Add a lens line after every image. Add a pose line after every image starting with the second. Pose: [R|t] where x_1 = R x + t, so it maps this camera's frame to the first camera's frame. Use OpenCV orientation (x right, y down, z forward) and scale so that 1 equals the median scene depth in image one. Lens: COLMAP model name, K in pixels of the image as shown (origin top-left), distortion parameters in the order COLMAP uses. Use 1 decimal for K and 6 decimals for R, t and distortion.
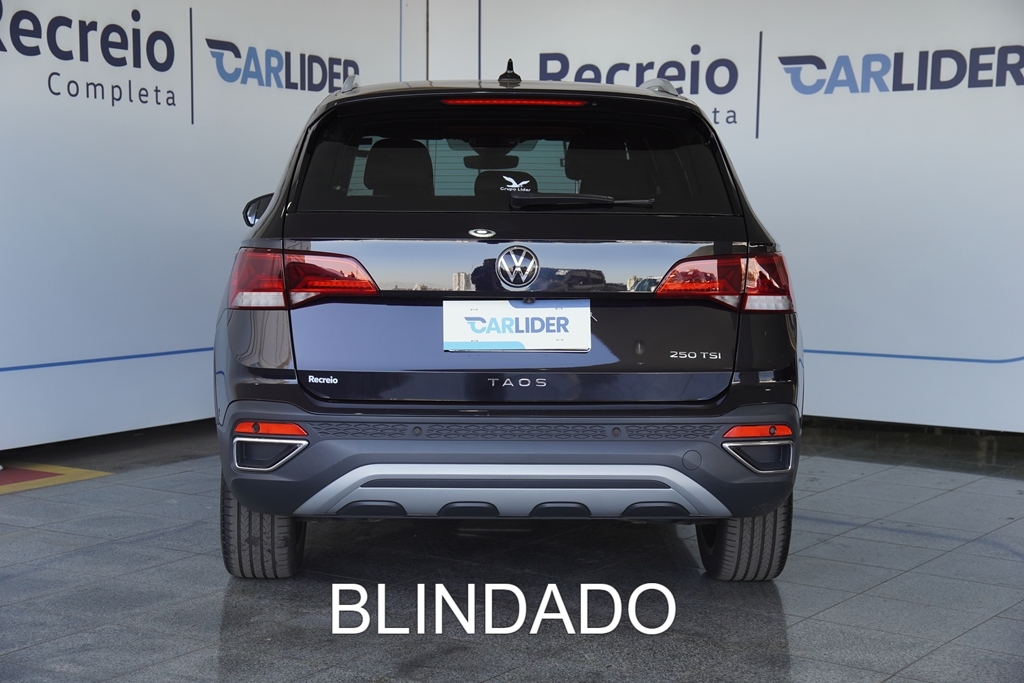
lens RADIAL K [[1682.0, 0, 513.1], [0, 1682.0, 346.8], [0, 0, 1]] dist [0.306545, 0.000000]
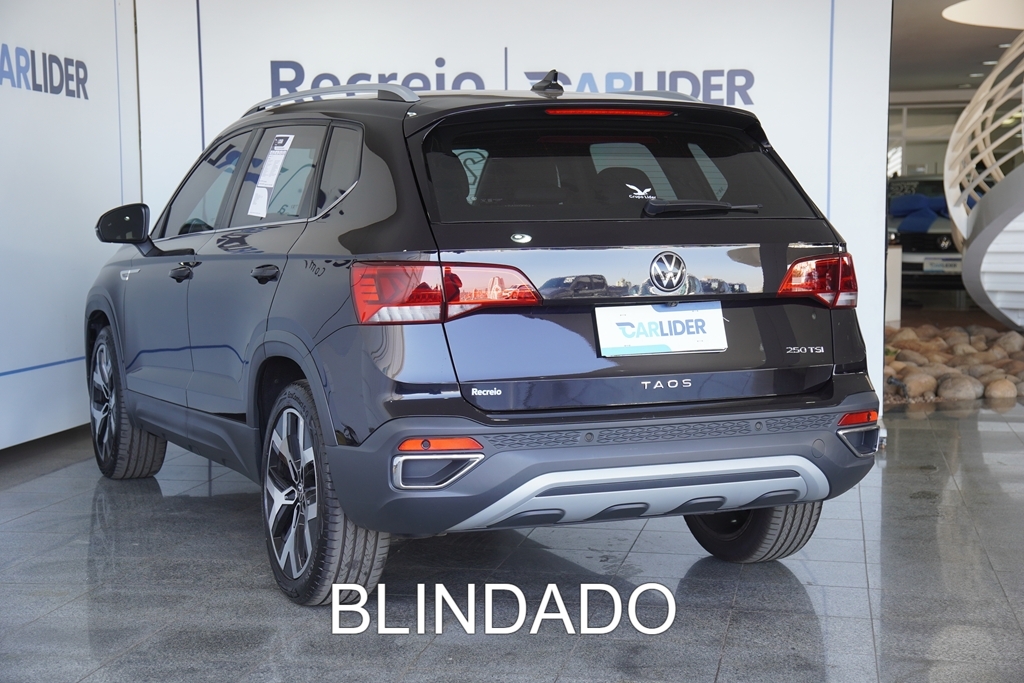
lens RADIAL K [[1671.2, 0, 513.4], [0, 1671.2, 343.6], [0, 0, 1]] dist [0.303354, 0.000000]
pose [[0.924530, -0.043961, 0.378566, -0.288807], [0.046643, 0.998909, 0.002088, -0.006171], [-0.378245, 0.015727, 0.925572, 0.053327]]
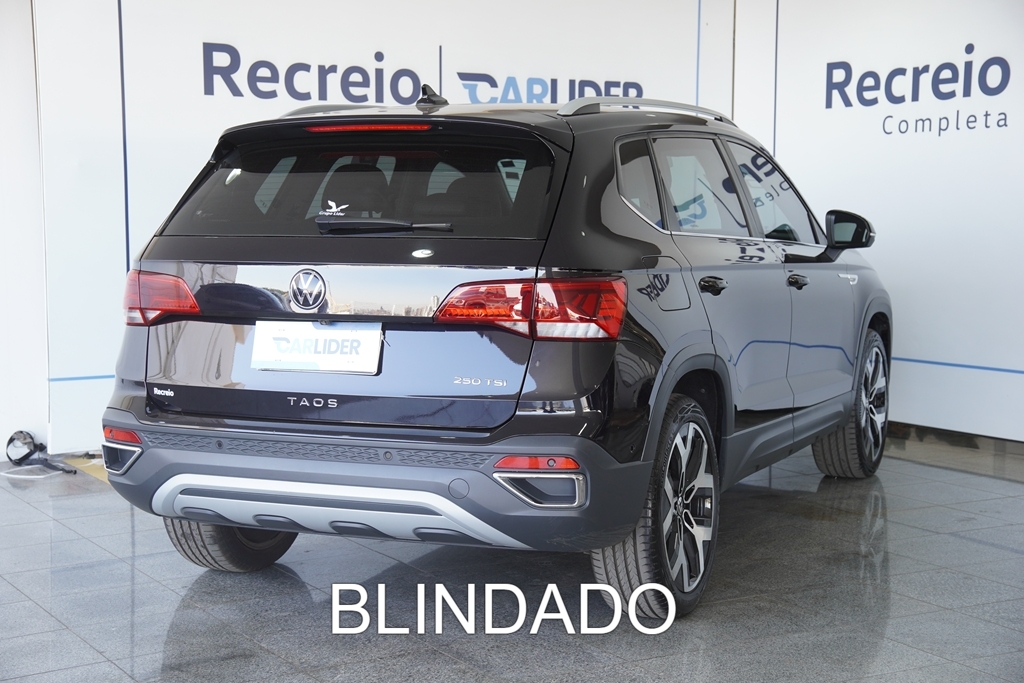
lens RADIAL K [[1576.2, 0, 506.9], [0, 1576.2, 342.9], [0, 0, 1]] dist [0.248952, 0.000000]
pose [[0.895582, 0.026535, -0.444104, 0.328475], [-0.027249, 0.999617, 0.004777, -0.013916], [0.444061, 0.007823, 0.895963, 0.116211]]
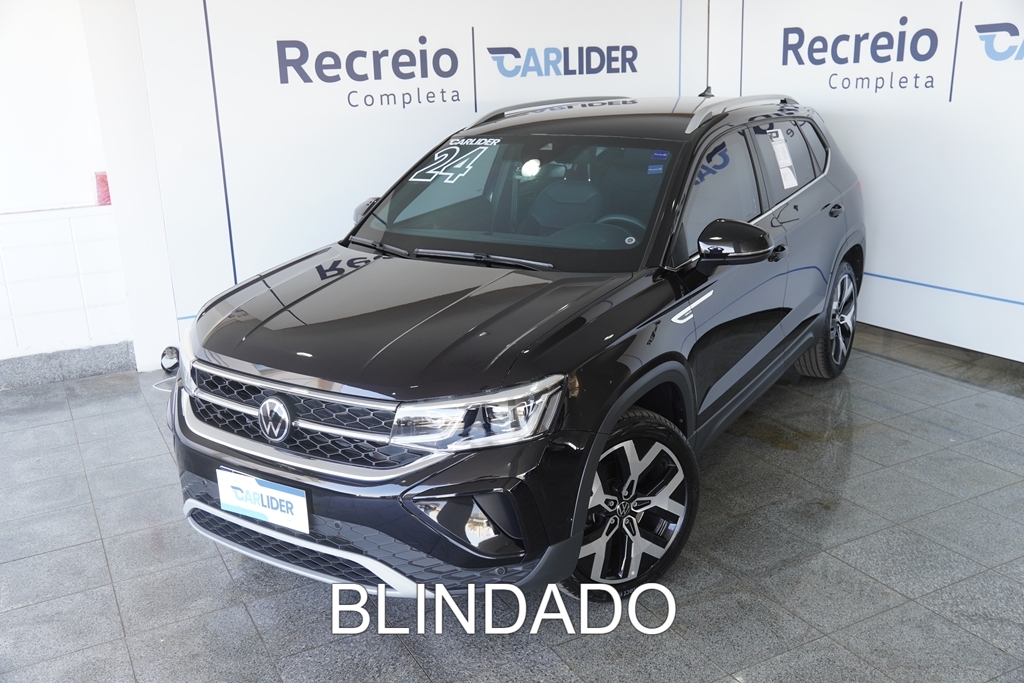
lens RADIAL K [[930.3, 0, 509.5], [0, 930.3, 341.8], [0, 0, 1]] dist [-0.006207, 0.000000]
pose [[0.871621, 0.094511, -0.480984, 0.231704], [0.003522, 0.980004, 0.198948, -0.105504], [0.490168, -0.175101, 0.853859, 0.363034]]
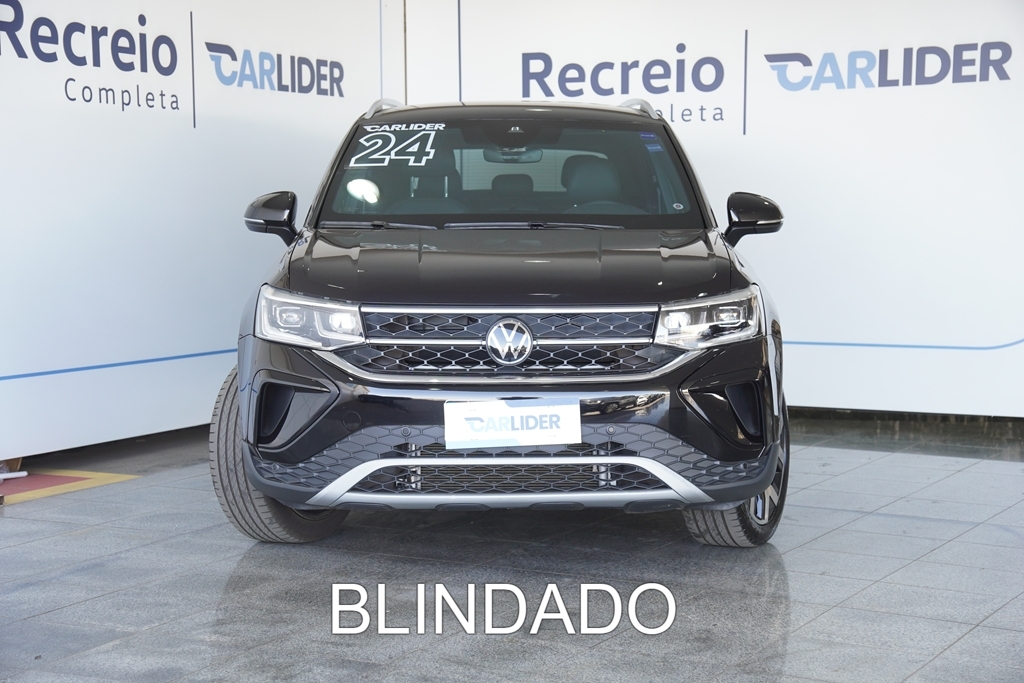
lens RADIAL K [[1798.1, 0, 513.2], [0, 1798.1, 345.6], [0, 0, 1]] dist [0.355788, 0.000000]
pose [[0.997114, -0.021403, 0.072833, -0.088463], [0.022017, 0.999728, -0.007642, 0.009926], [-0.072650, 0.009223, 0.997315, -0.083073]]
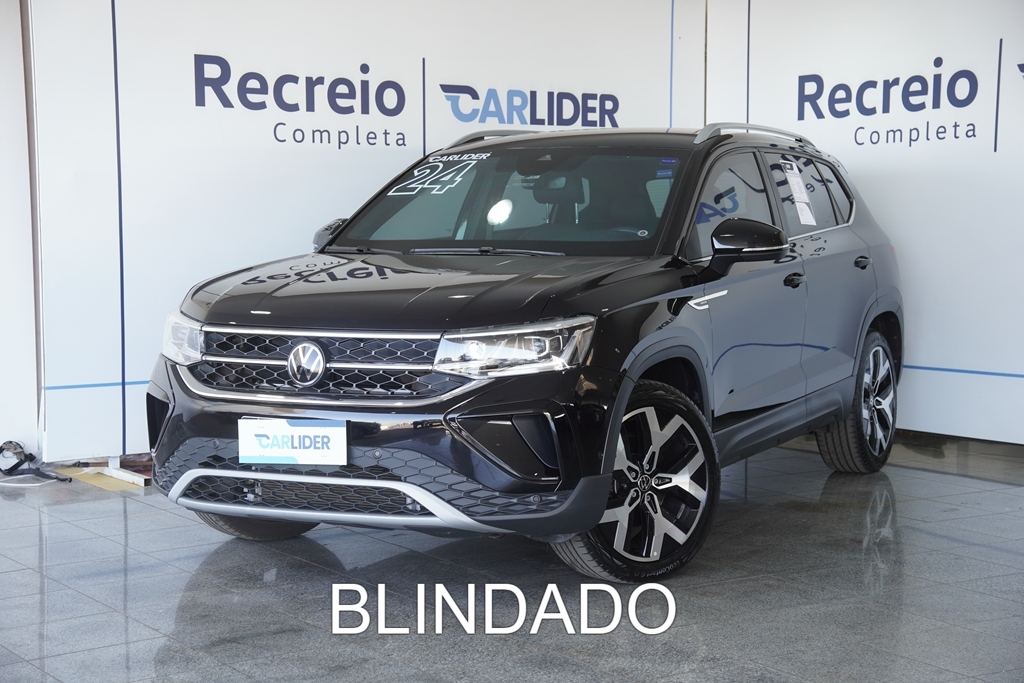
lens RADIAL K [[1662.8, 0, 509.4], [0, 1662.8, 338.1], [0, 0, 1]] dist [0.281682, 0.000000]
pose [[0.916235, 0.010420, -0.400505, 0.321797], [-0.019087, 0.999662, -0.017657, 0.002940], [0.400185, 0.023823, 0.916125, 0.031574]]
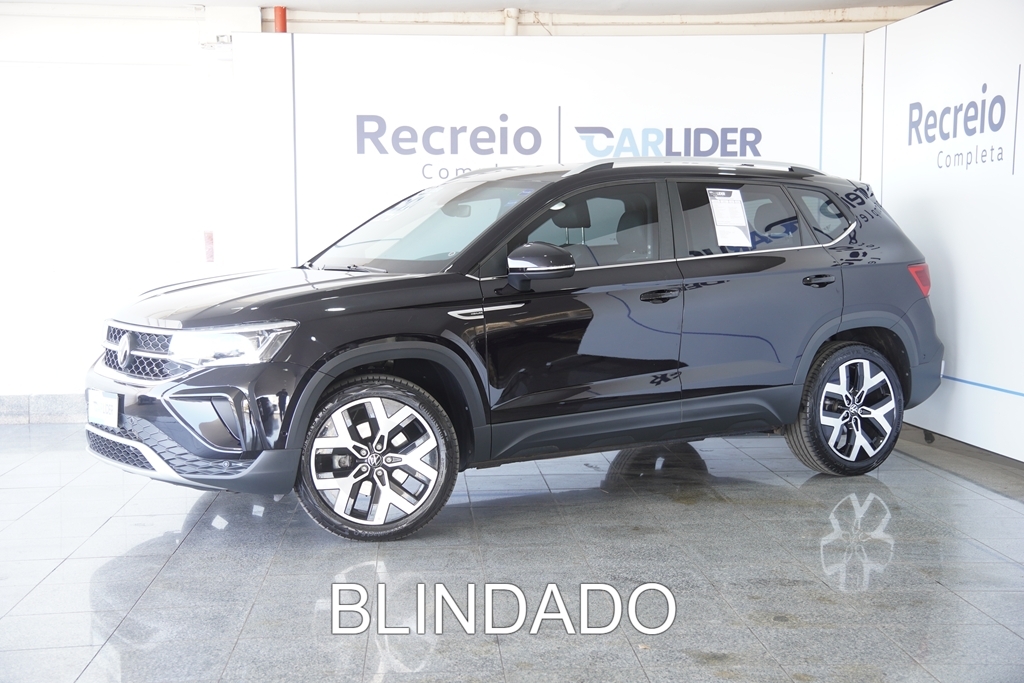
lens RADIAL K [[1388.4, 0, 511.6], [0, 1388.4, 336.2], [0, 0, 1]] dist [0.157223, 0.000000]
pose [[0.597070, 0.041009, -0.801140, 0.723401], [-0.058514, 0.998258, 0.007491, -0.023742], [0.800052, 0.042405, 0.598430, 0.342241]]
